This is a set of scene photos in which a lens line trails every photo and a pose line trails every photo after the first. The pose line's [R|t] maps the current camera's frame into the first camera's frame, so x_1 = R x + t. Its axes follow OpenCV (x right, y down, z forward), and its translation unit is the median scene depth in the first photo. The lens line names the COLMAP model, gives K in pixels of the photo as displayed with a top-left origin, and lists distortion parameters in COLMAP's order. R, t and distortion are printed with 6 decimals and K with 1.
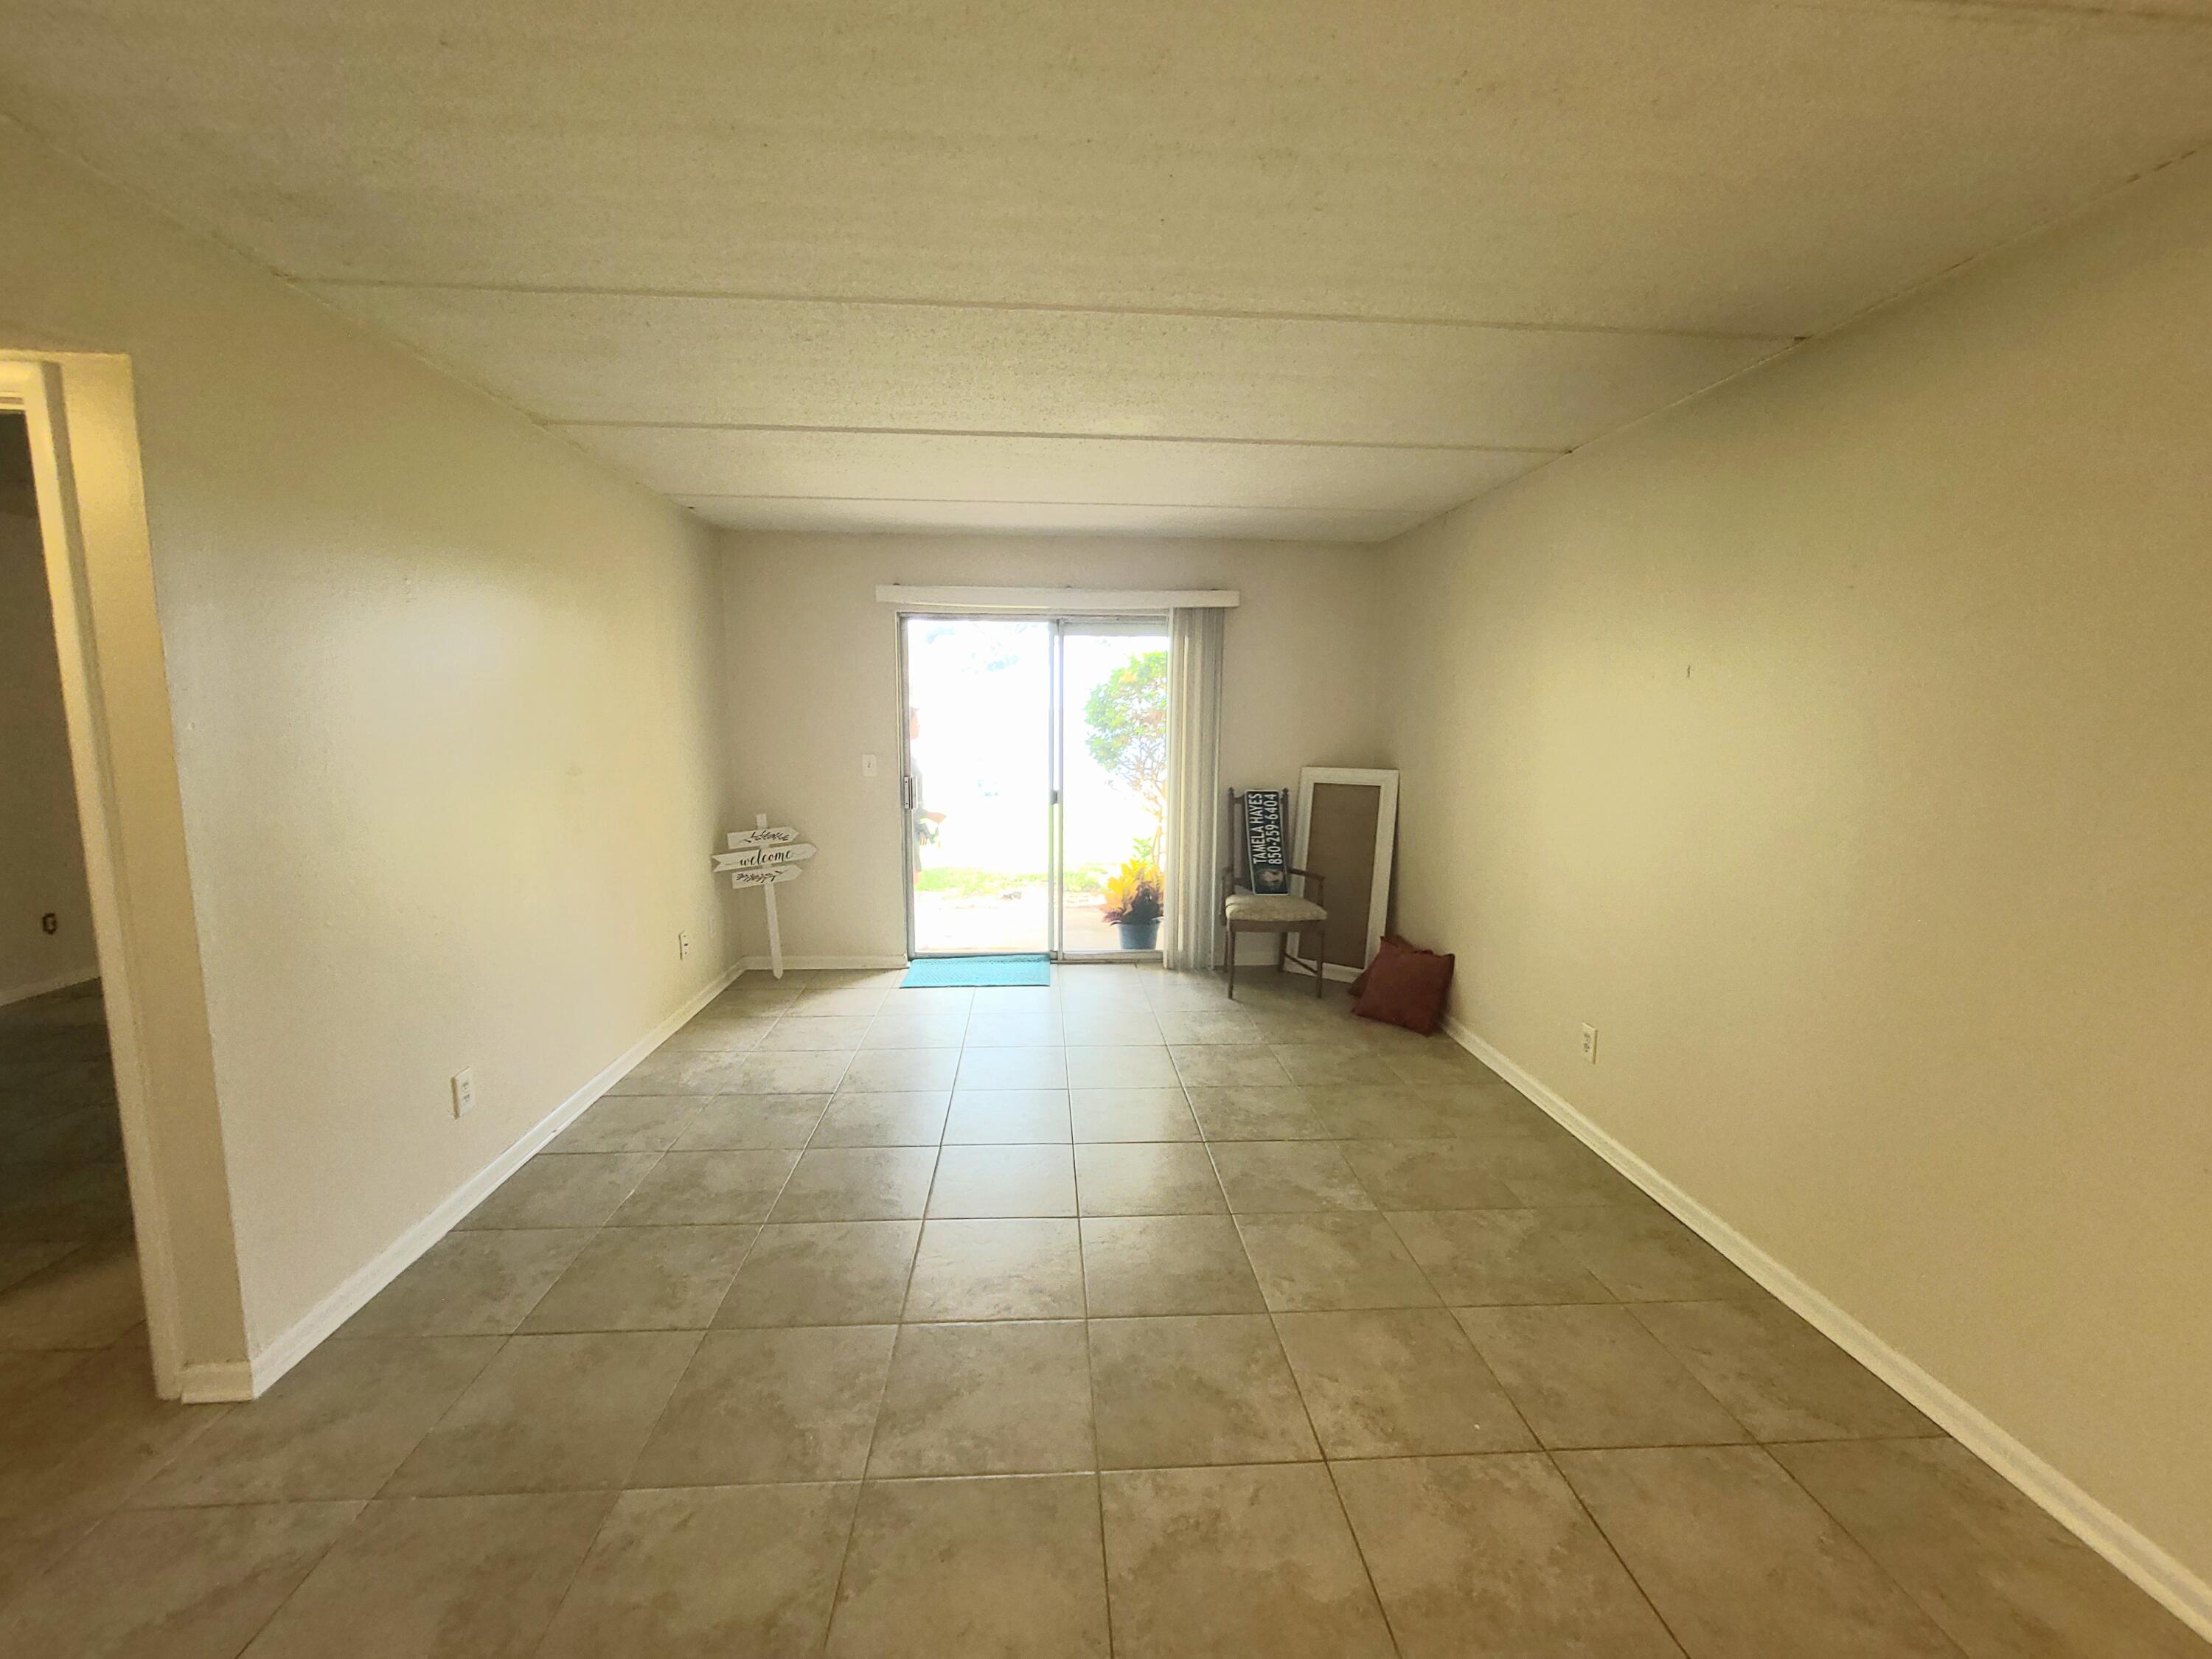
lens RADIAL K [[906.9, 0, 1098.0], [0, 906.9, 834.1], [0, 0, 1]] dist [0.004563, -0.002686]
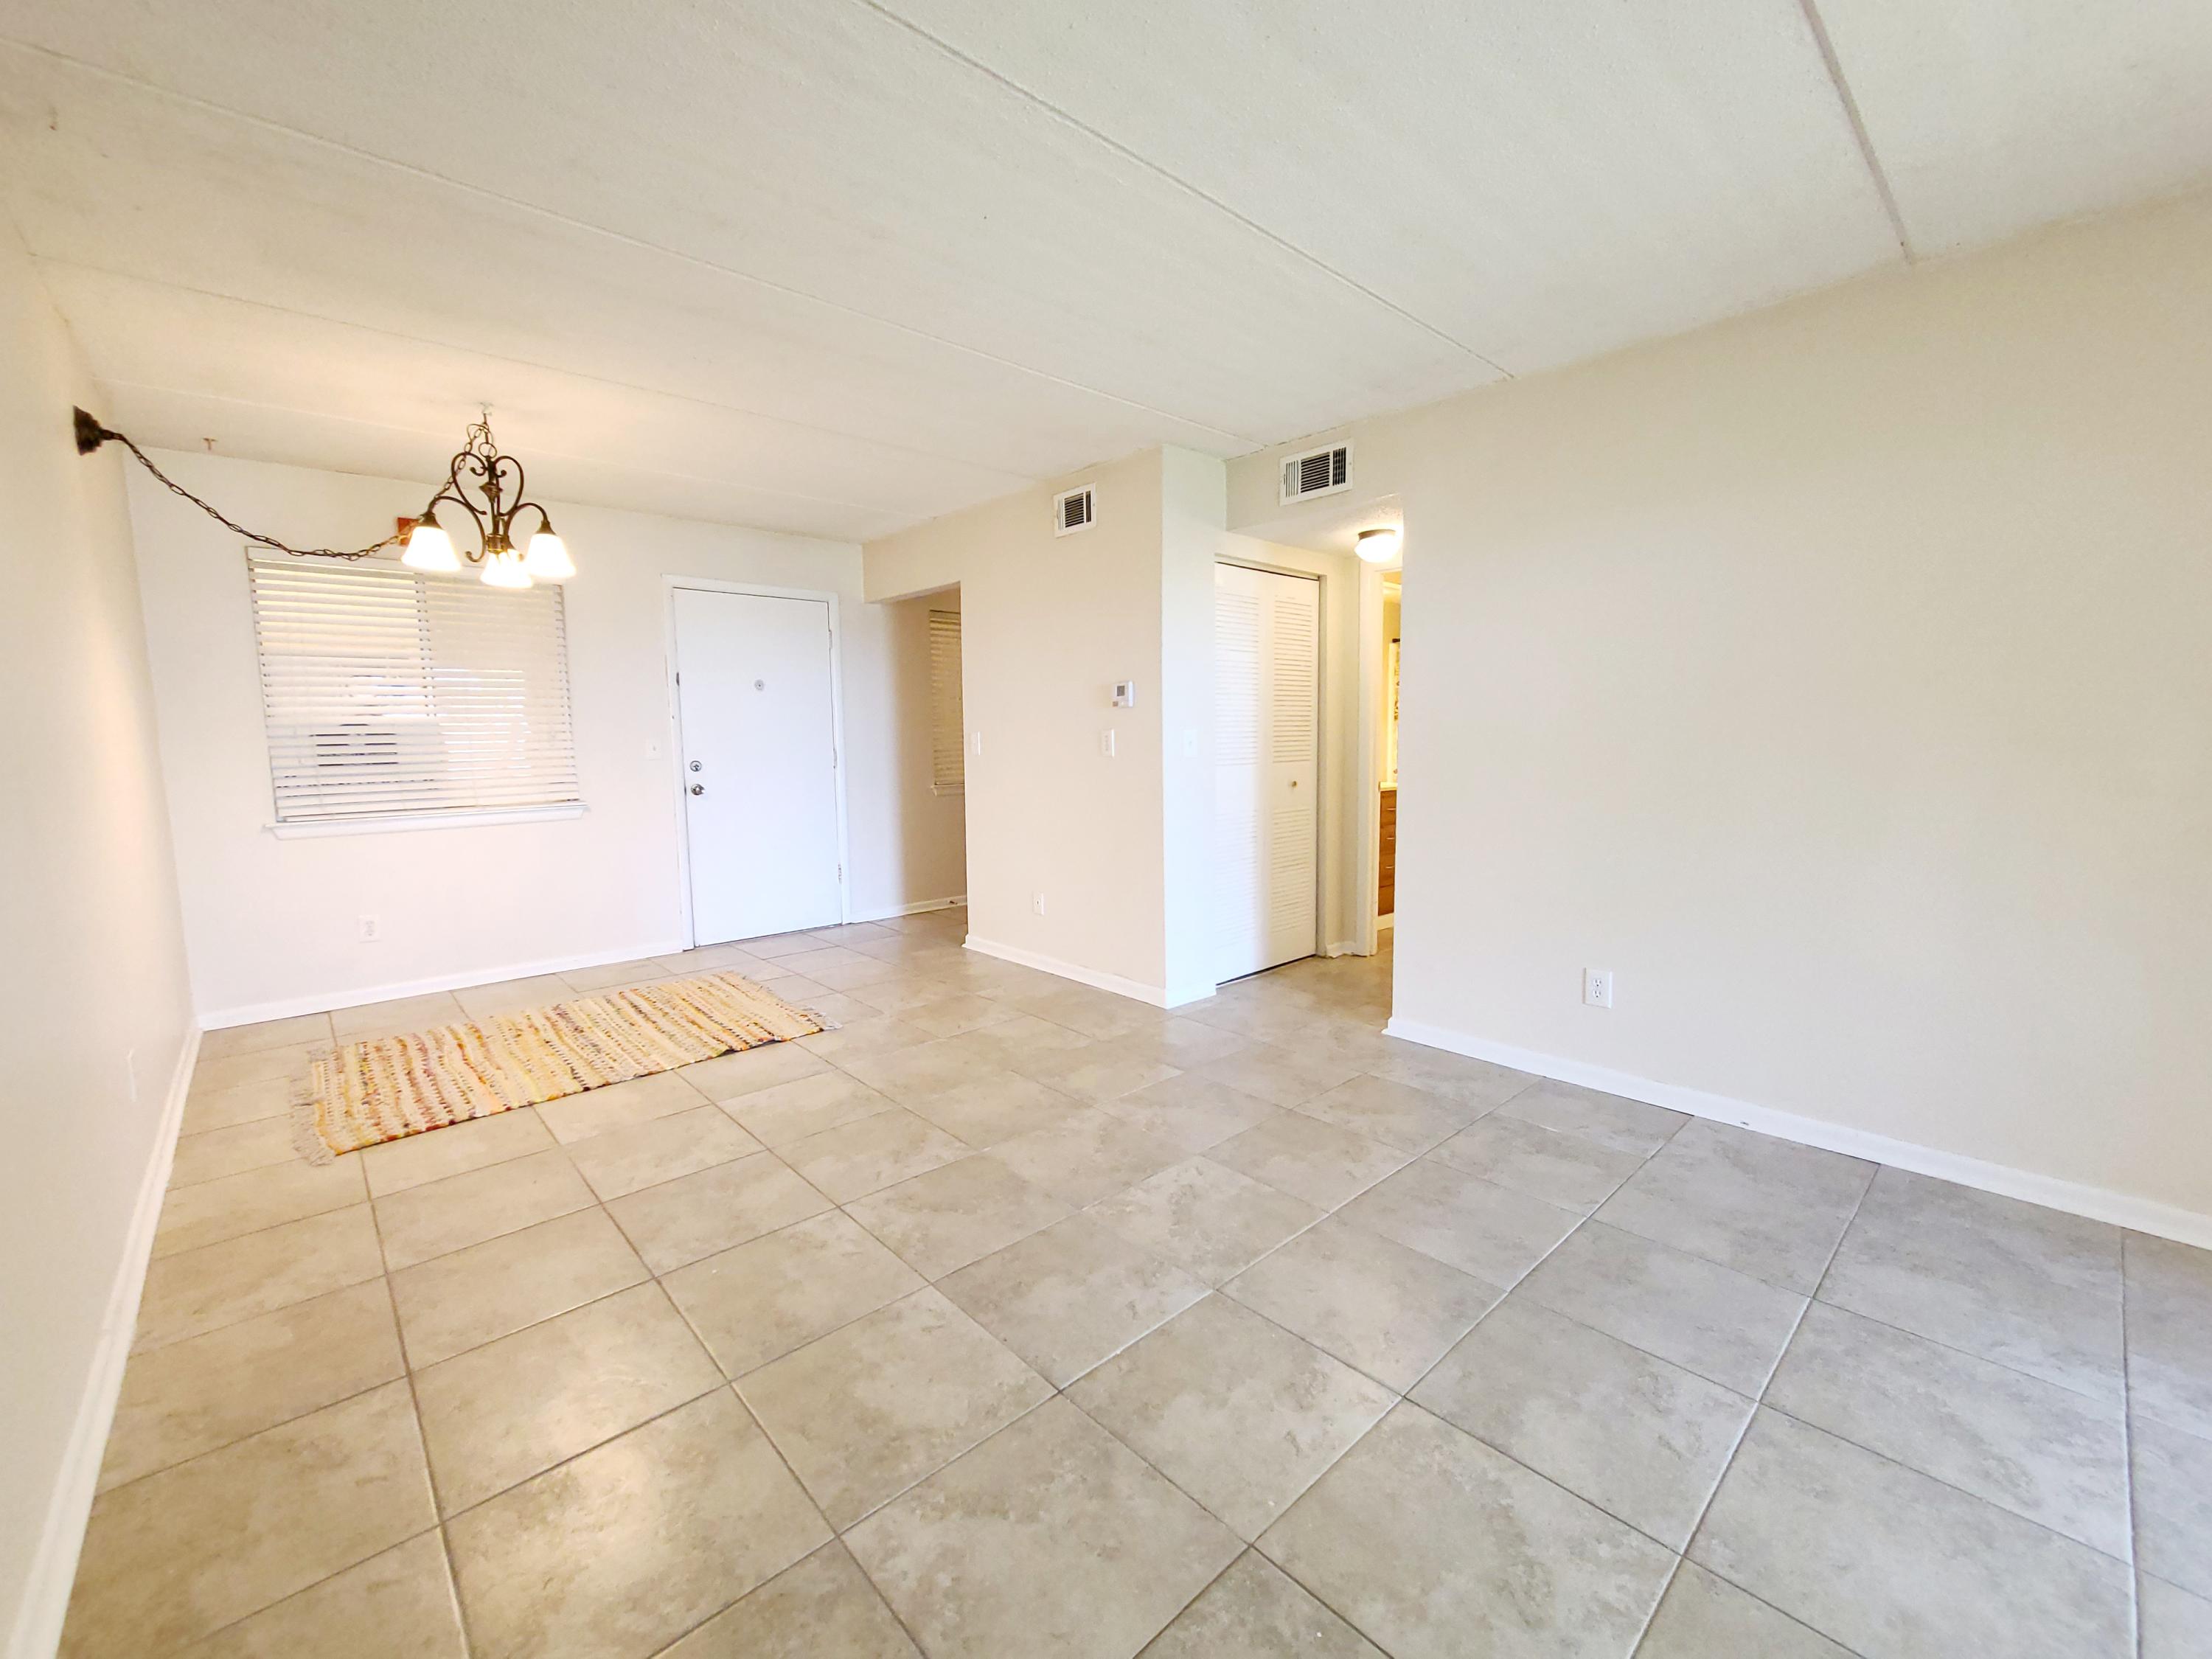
lens RADIAL K [[906.9, 0, 1100.2], [0, 906.9, 828.7], [0, 0, 1]] dist [0.004563, -0.002686]
pose [[-0.776639, 0.071018, -0.625929, 0.281737], [-0.076421, 0.975664, 0.205521, -0.057429], [0.625293, 0.207449, -0.752312, 0.803567]]
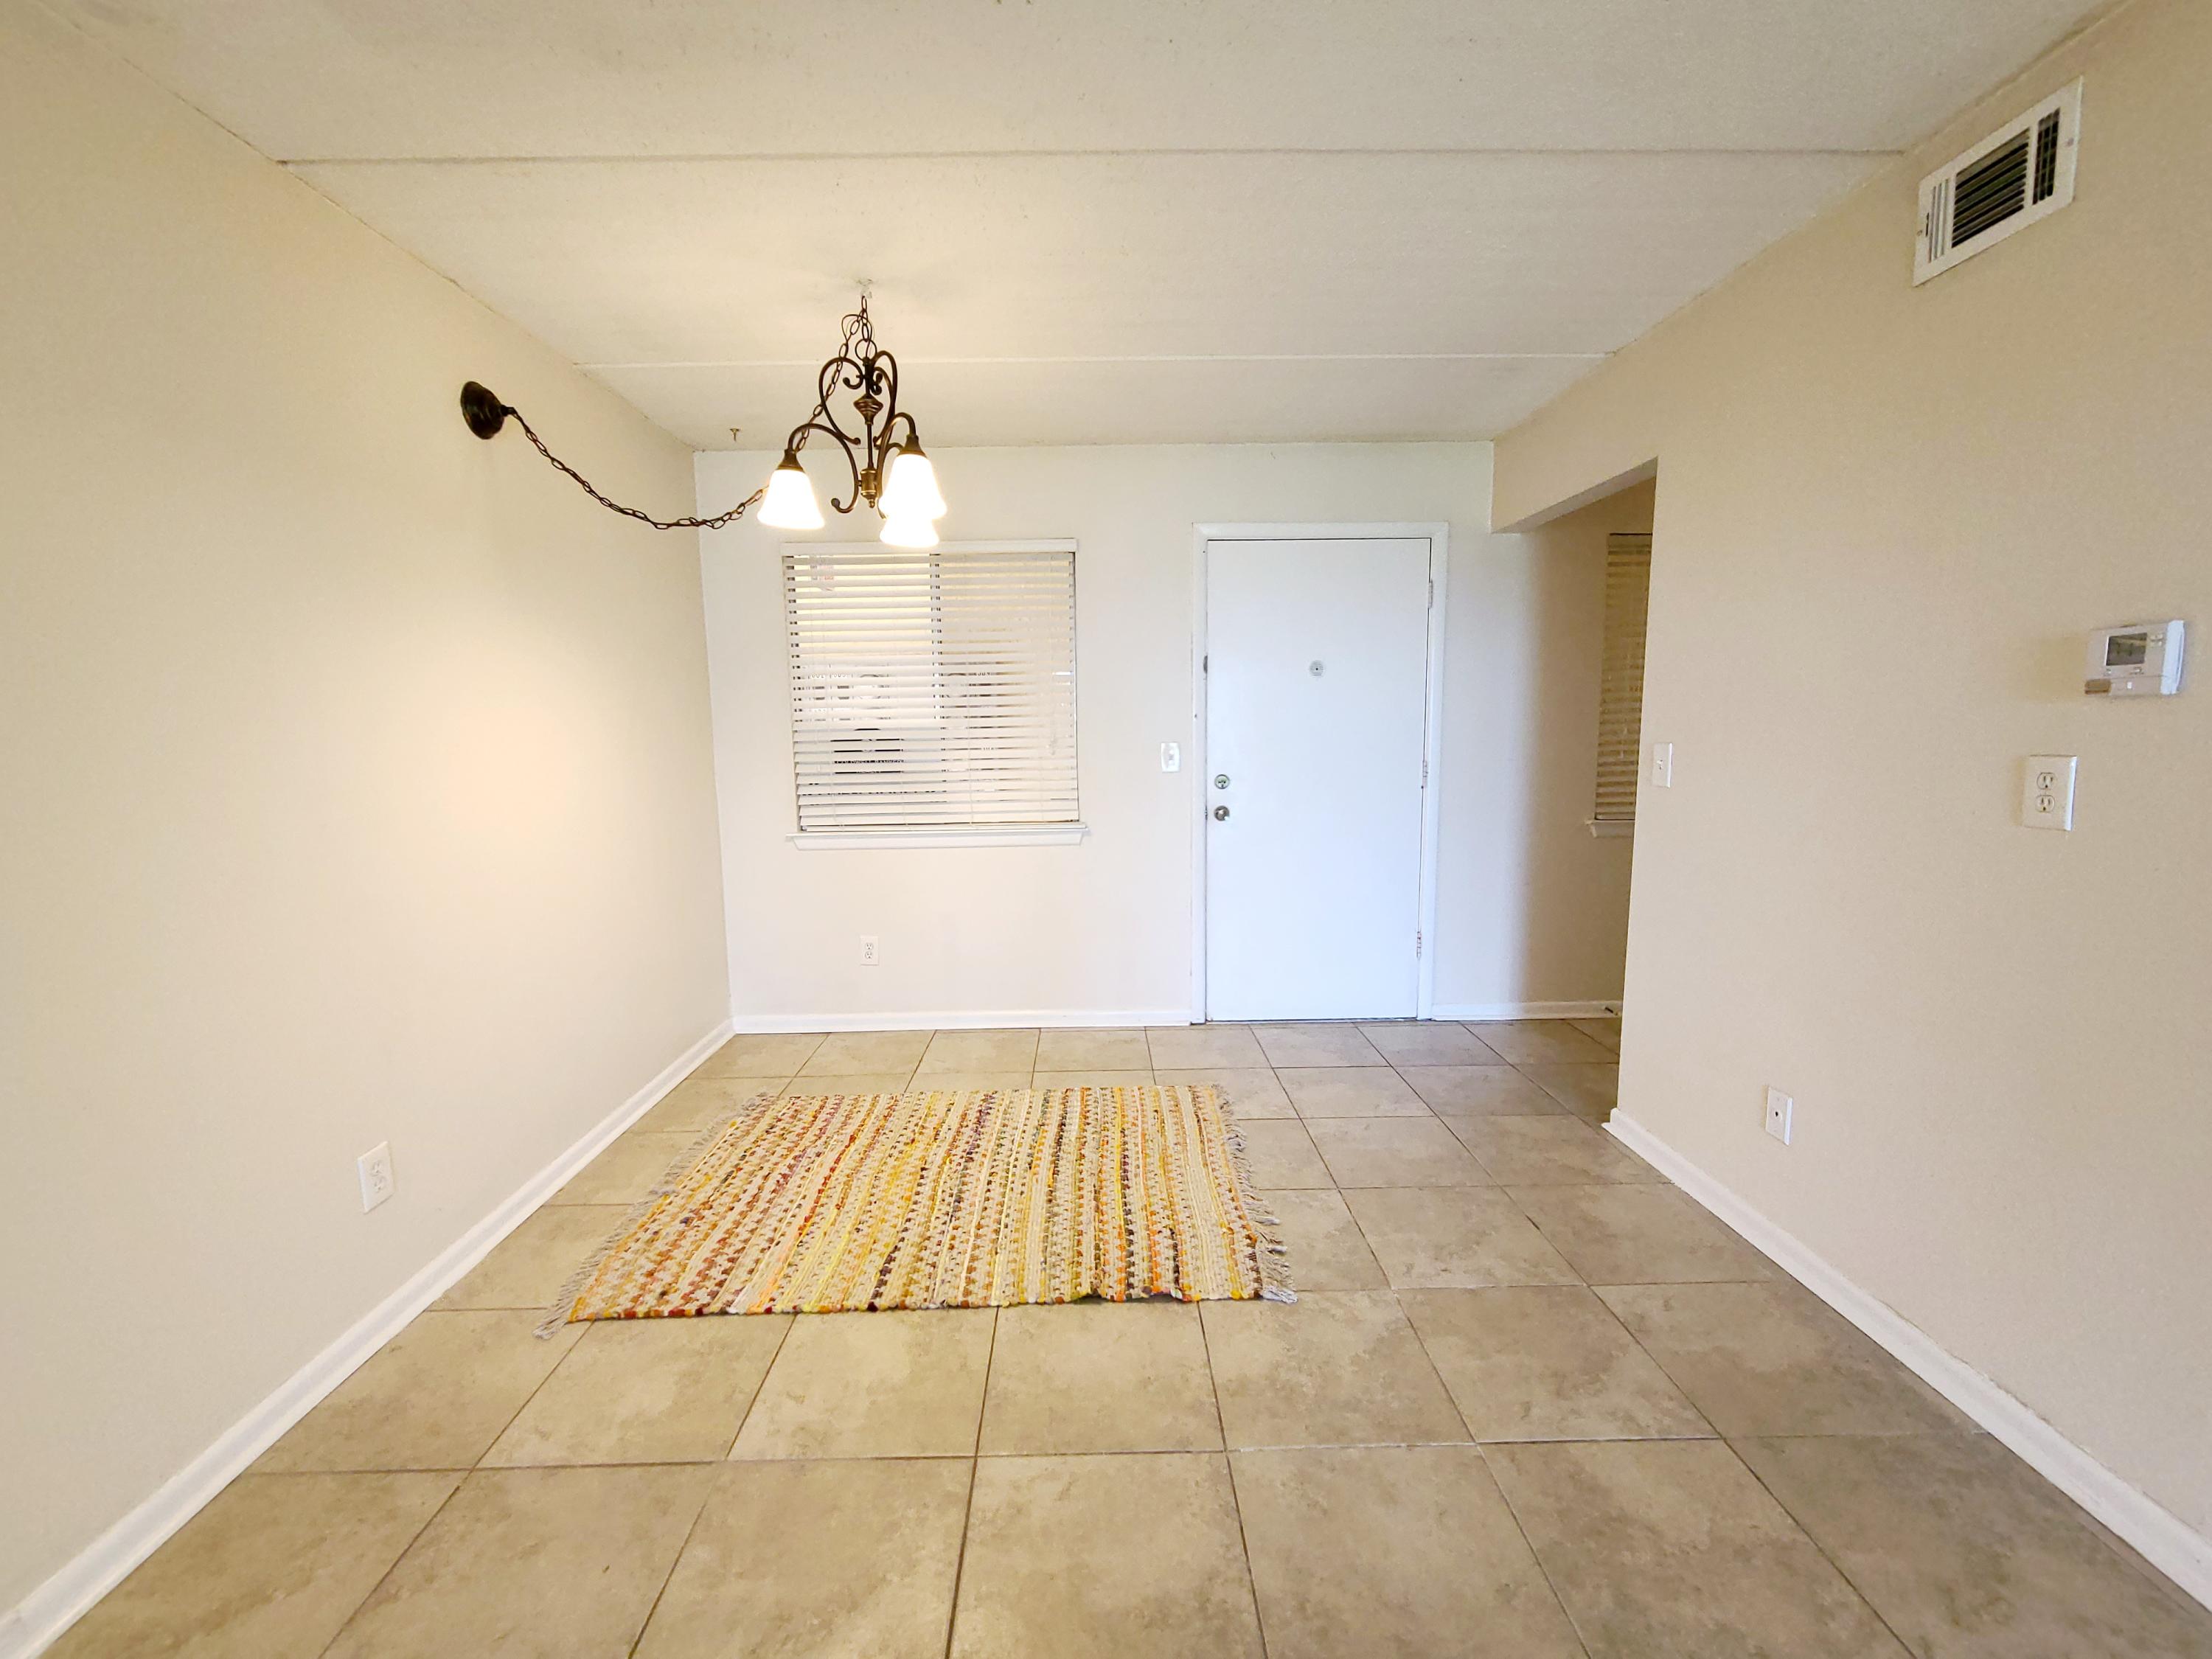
lens RADIAL K [[906.9, 0, 1098.6], [0, 906.9, 829.2], [0, 0, 1]] dist [0.004563, -0.002686]
pose [[-0.998731, 0.001614, 0.050335, 0.045218], [0.014152, 0.968201, 0.249772, -0.032037], [-0.048331, 0.250168, -0.966995, 0.466332]]
